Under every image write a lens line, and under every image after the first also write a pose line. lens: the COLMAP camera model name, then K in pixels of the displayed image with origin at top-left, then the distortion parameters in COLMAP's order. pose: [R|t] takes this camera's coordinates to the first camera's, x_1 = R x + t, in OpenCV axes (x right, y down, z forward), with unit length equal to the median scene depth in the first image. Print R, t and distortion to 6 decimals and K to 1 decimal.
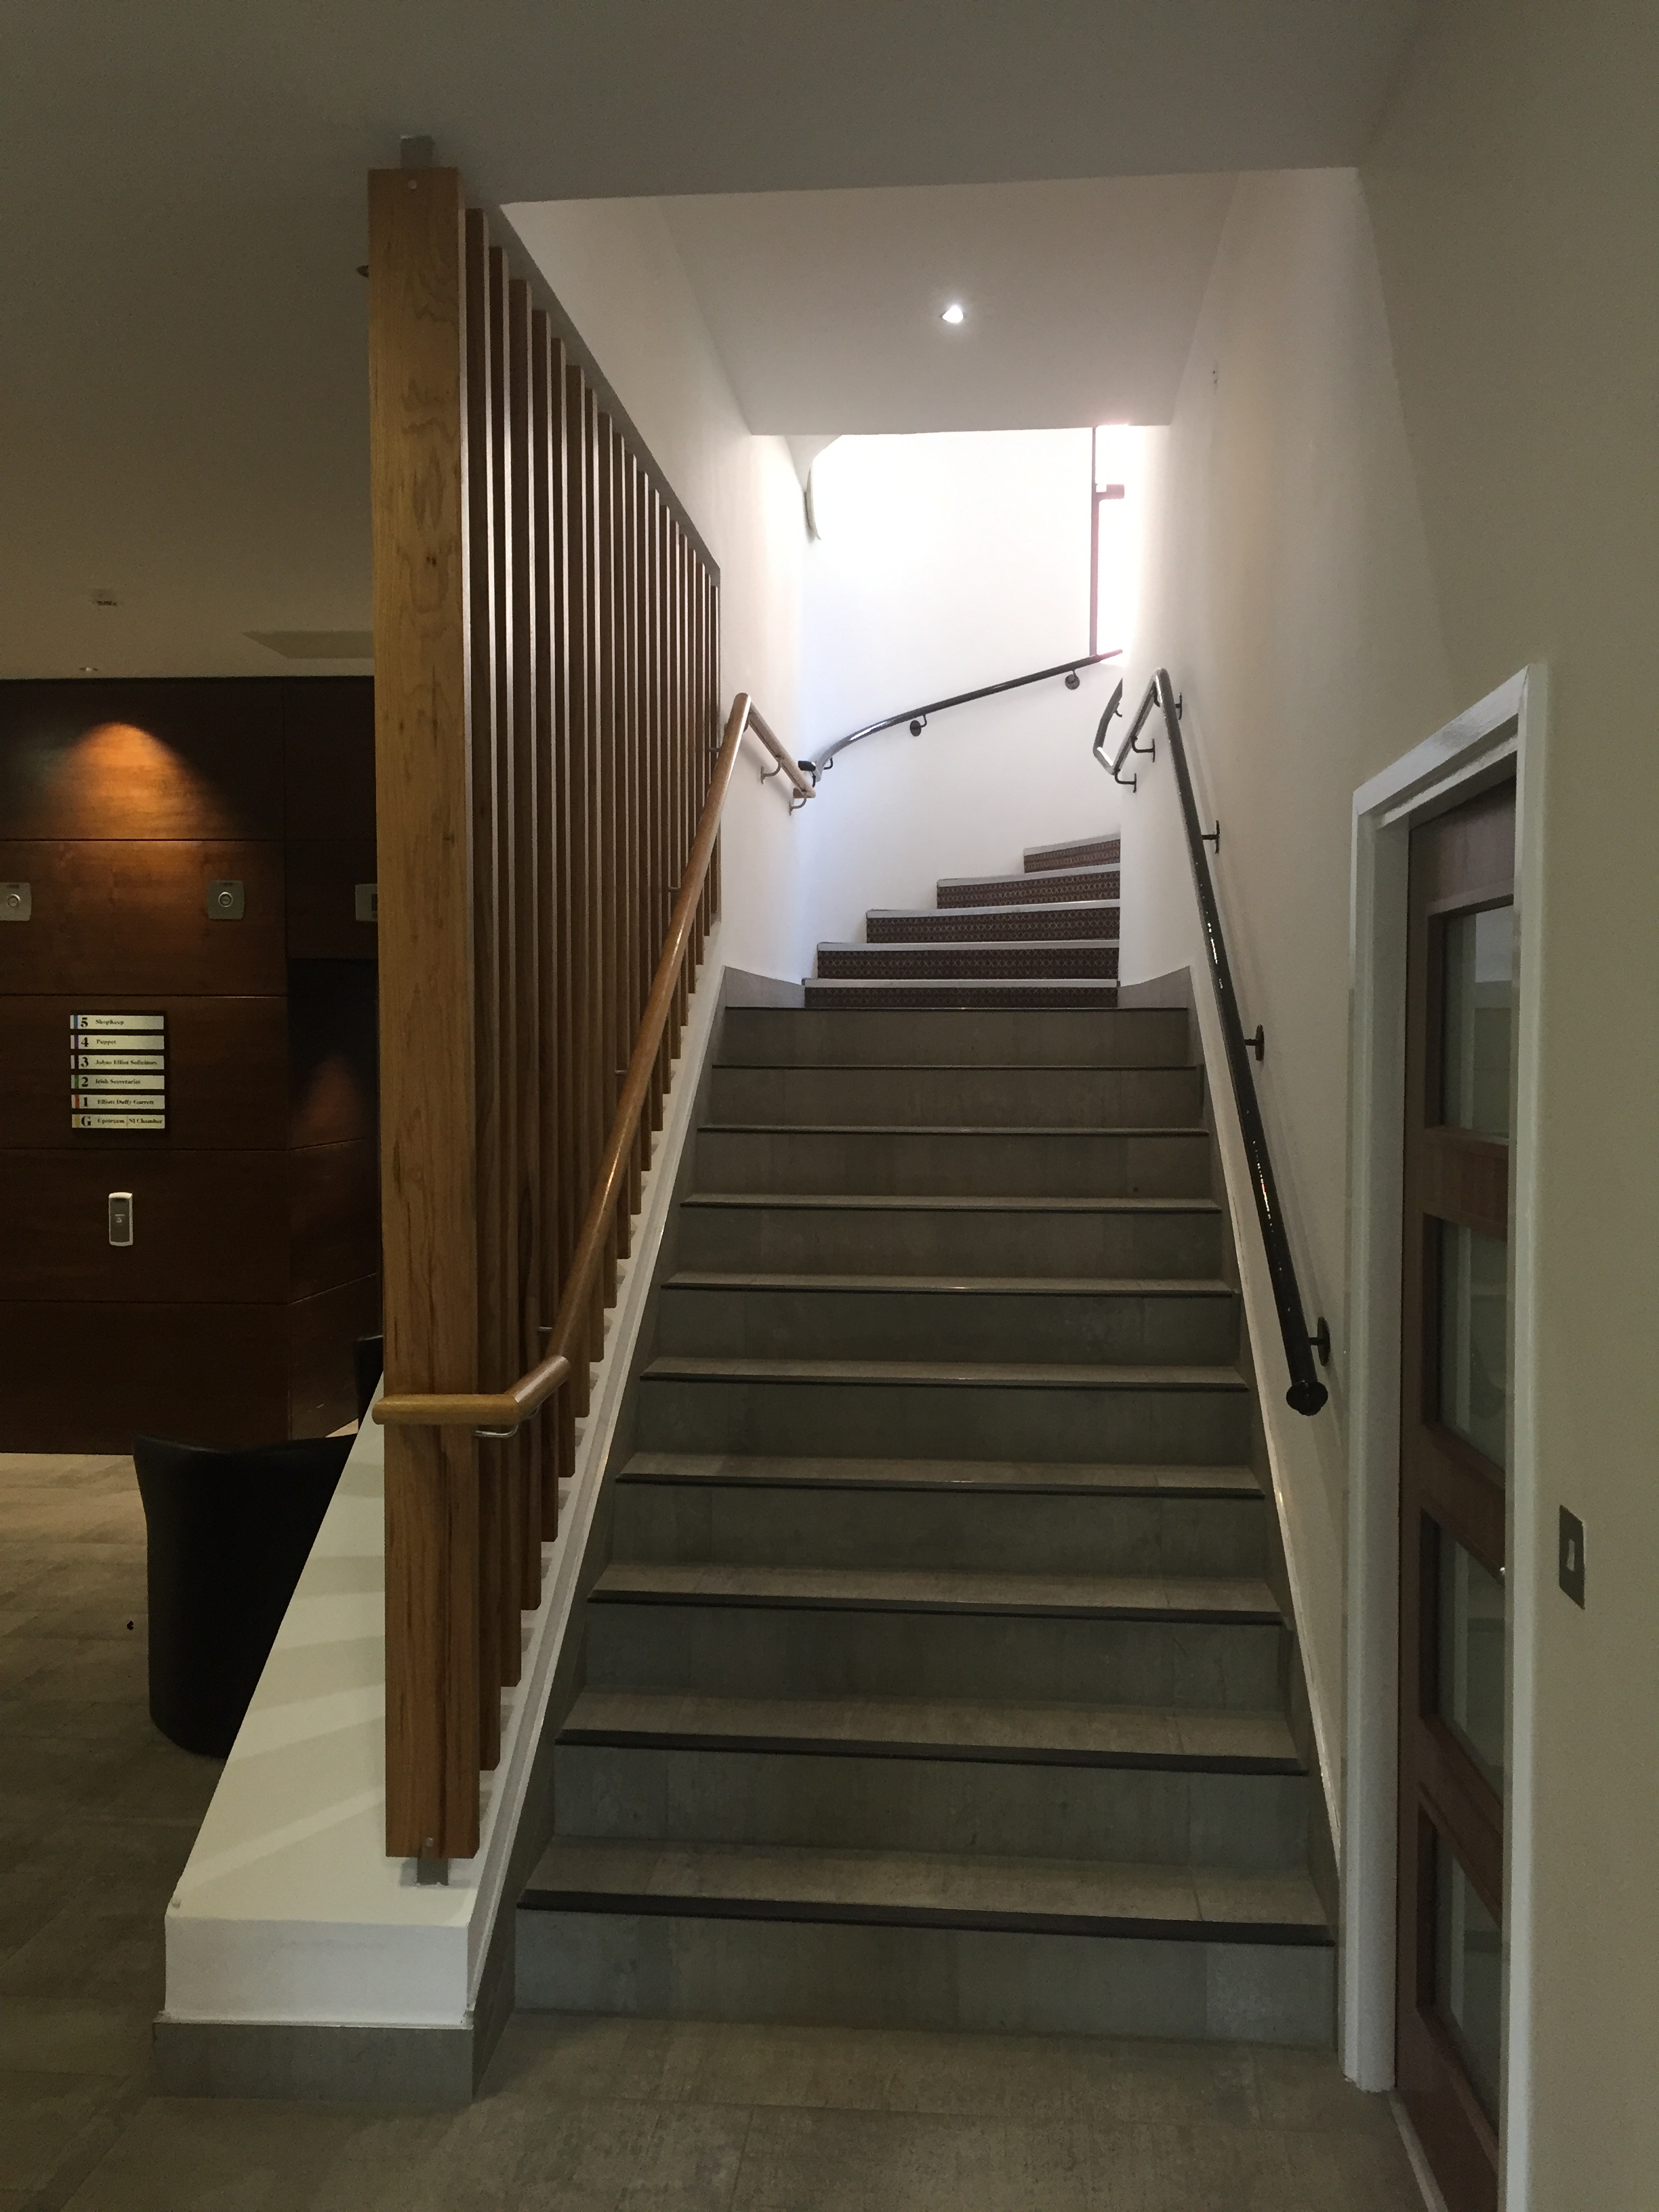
lens RADIAL K [[1893.4, 0, 836.6], [0, 1893.4, 1109.1], [0, 0, 1]] dist [0.076437, -0.102130]
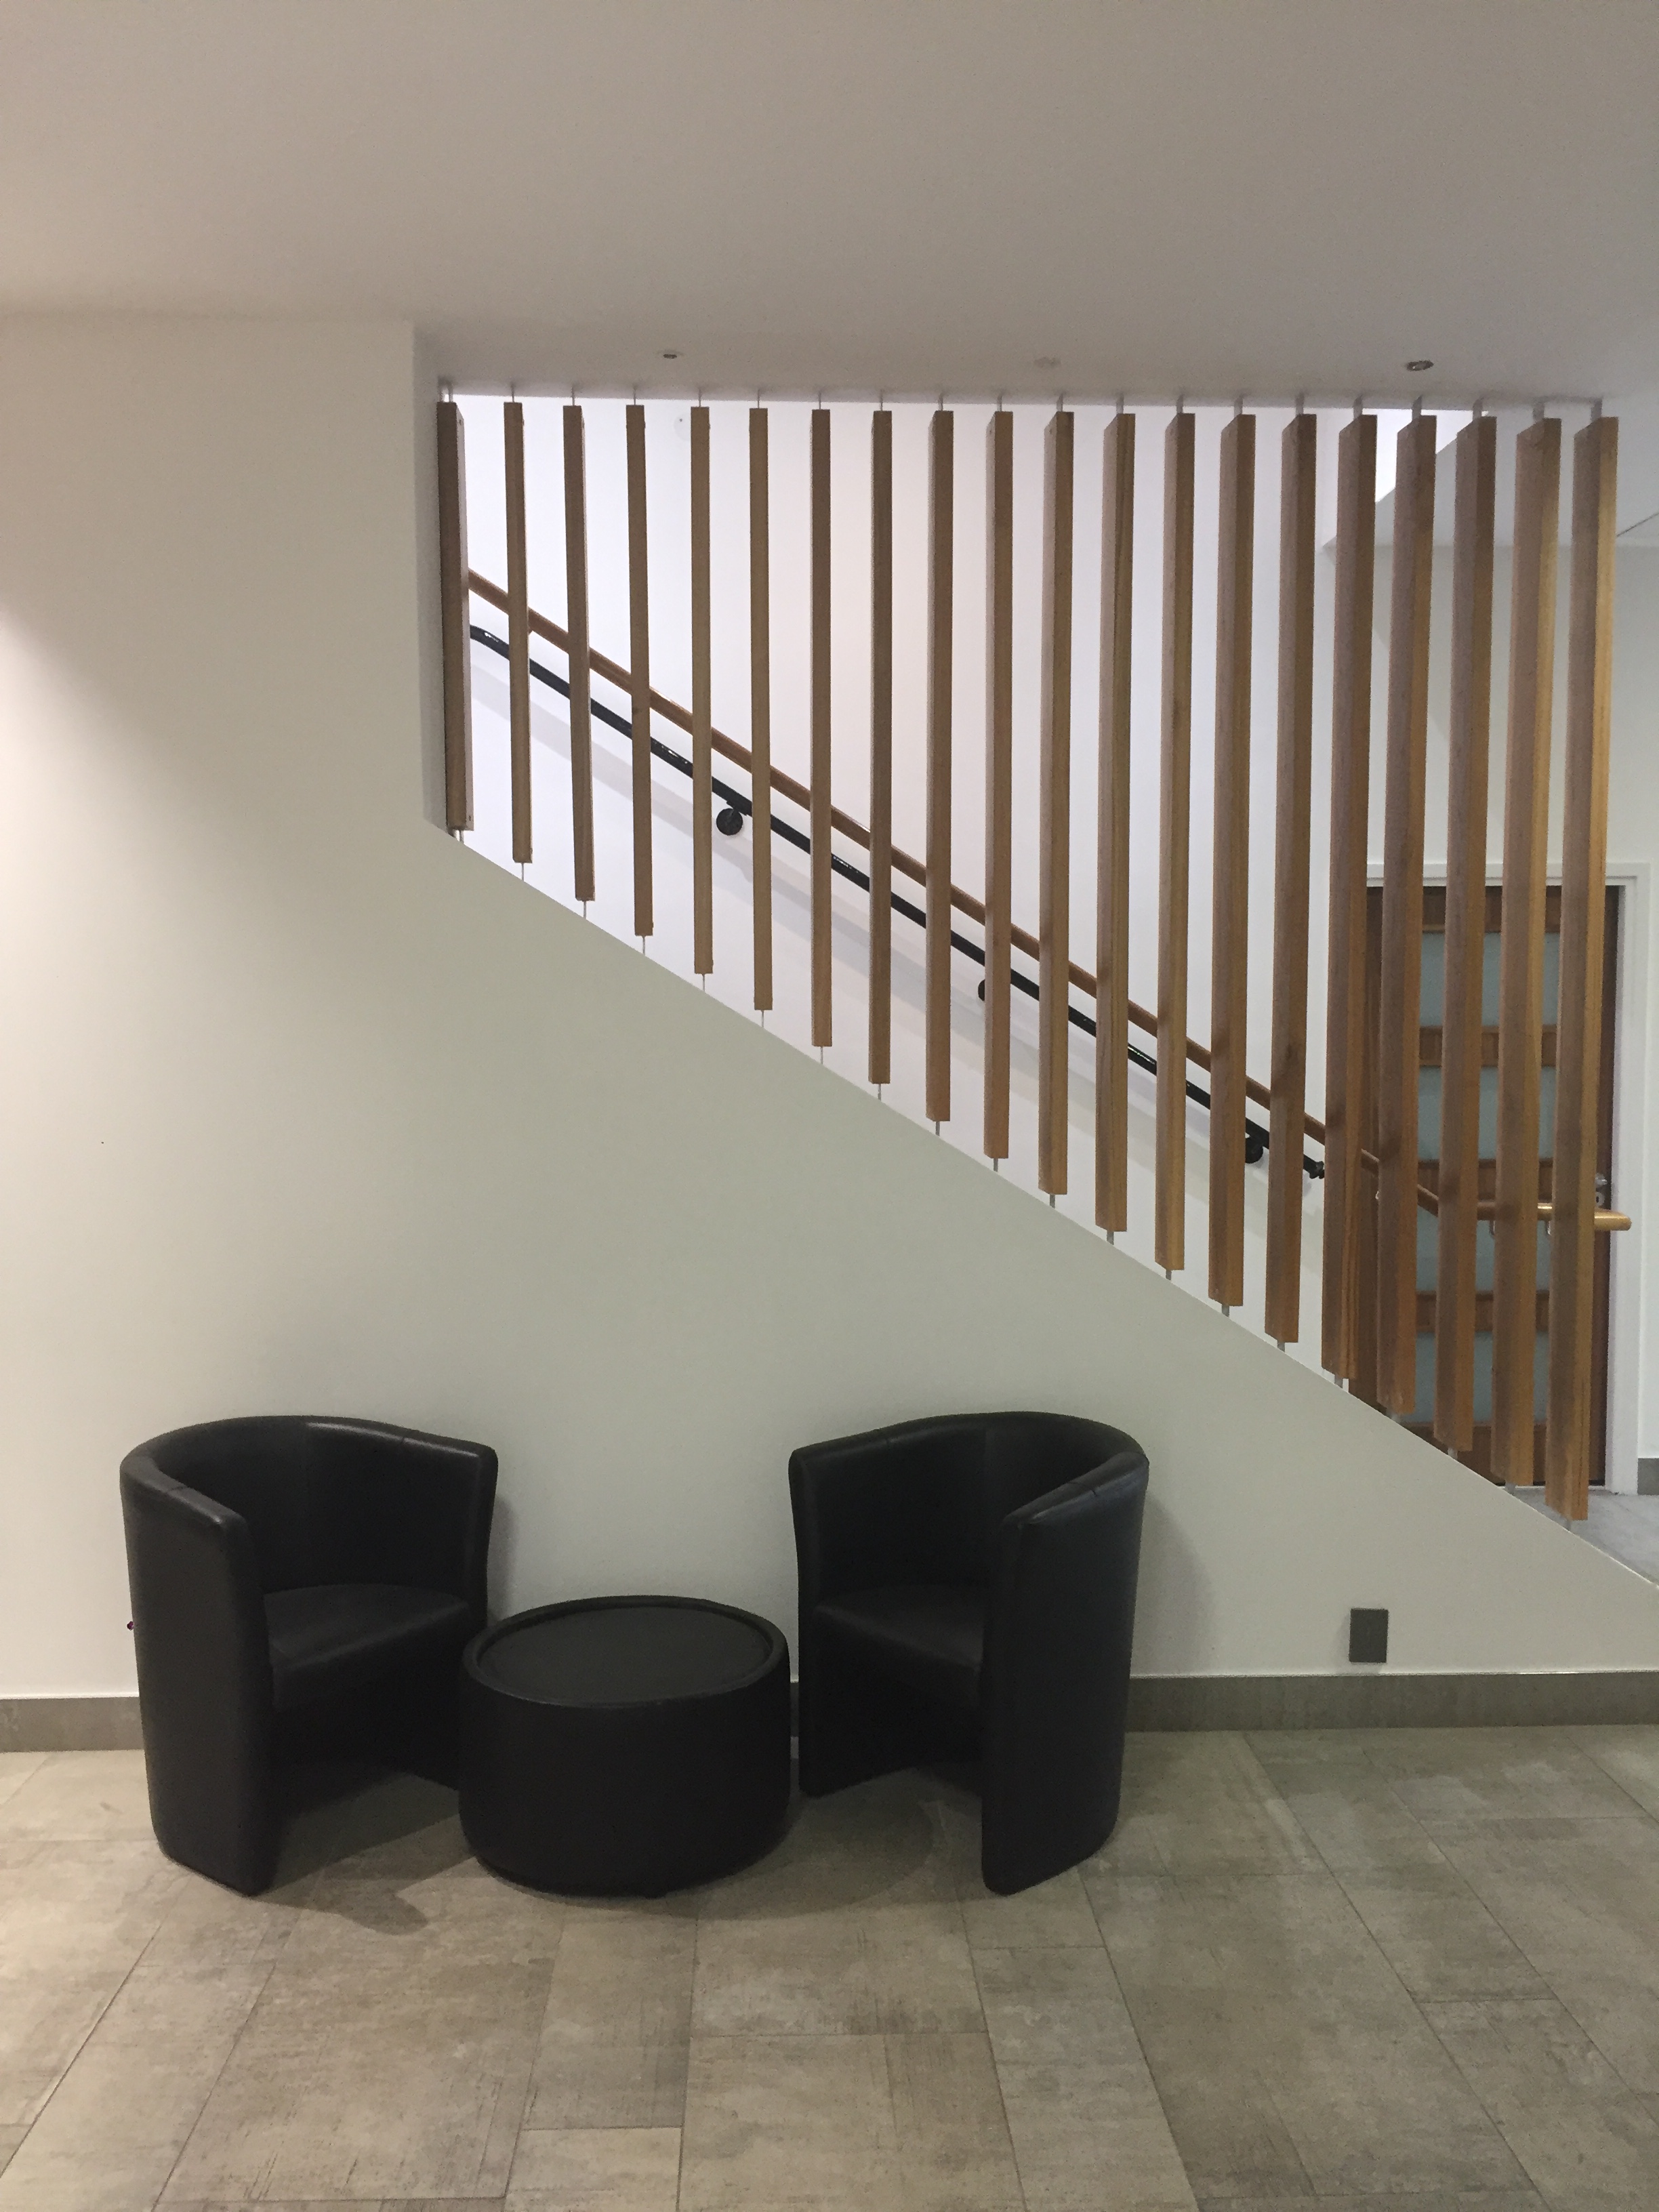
lens RADIAL K [[1893.4, 0, 829.0], [0, 1893.4, 1103.6], [0, 0, 1]] dist [0.076437, -0.102130]
pose [[-0.128667, -0.059650, 0.989892, -0.848910], [0.037074, 0.997202, 0.064909, -0.032265], [-0.990995, 0.045051, -0.126096, 0.913102]]
